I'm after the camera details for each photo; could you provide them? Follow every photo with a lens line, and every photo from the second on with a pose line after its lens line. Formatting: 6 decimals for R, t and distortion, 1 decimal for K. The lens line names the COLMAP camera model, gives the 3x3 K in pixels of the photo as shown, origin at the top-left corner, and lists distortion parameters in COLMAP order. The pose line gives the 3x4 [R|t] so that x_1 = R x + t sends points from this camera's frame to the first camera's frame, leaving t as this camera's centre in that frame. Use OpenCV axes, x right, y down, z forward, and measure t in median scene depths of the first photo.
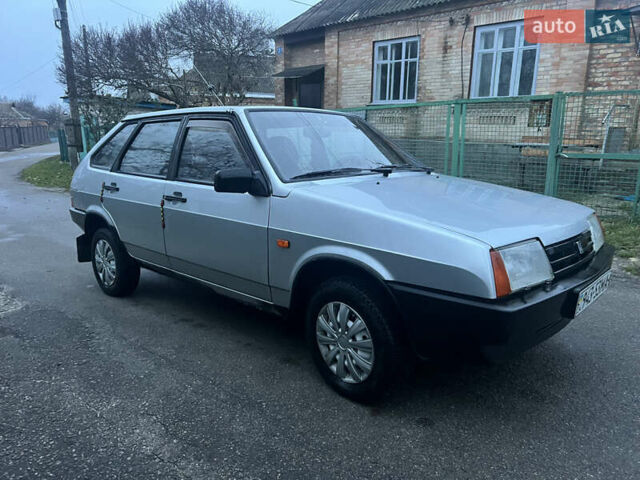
lens RADIAL K [[465.1, 0, 323.7], [0, 465.1, 238.7], [0, 0, 1]] dist [0.003345, -0.003694]
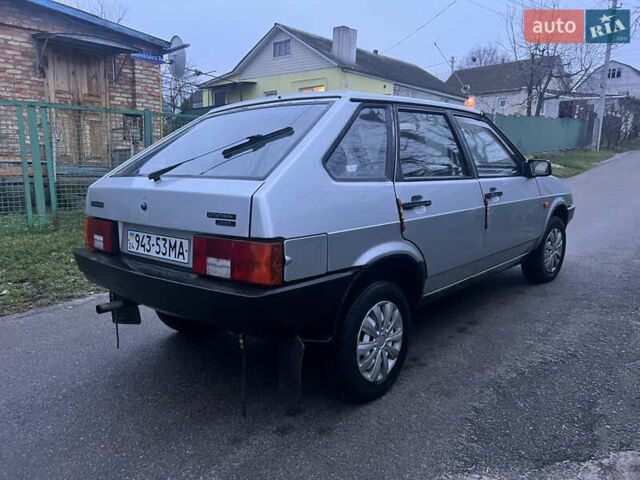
lens RADIAL K [[465.1, 0, 323.7], [0, 465.1, 238.7], [0, 0, 1]] dist [0.003345, -0.003694]
pose [[0.015198, -0.164634, 0.986238, -0.594543], [0.216193, 0.963561, 0.157517, -0.103540], [-0.976232, 0.210824, 0.050237, 0.592555]]
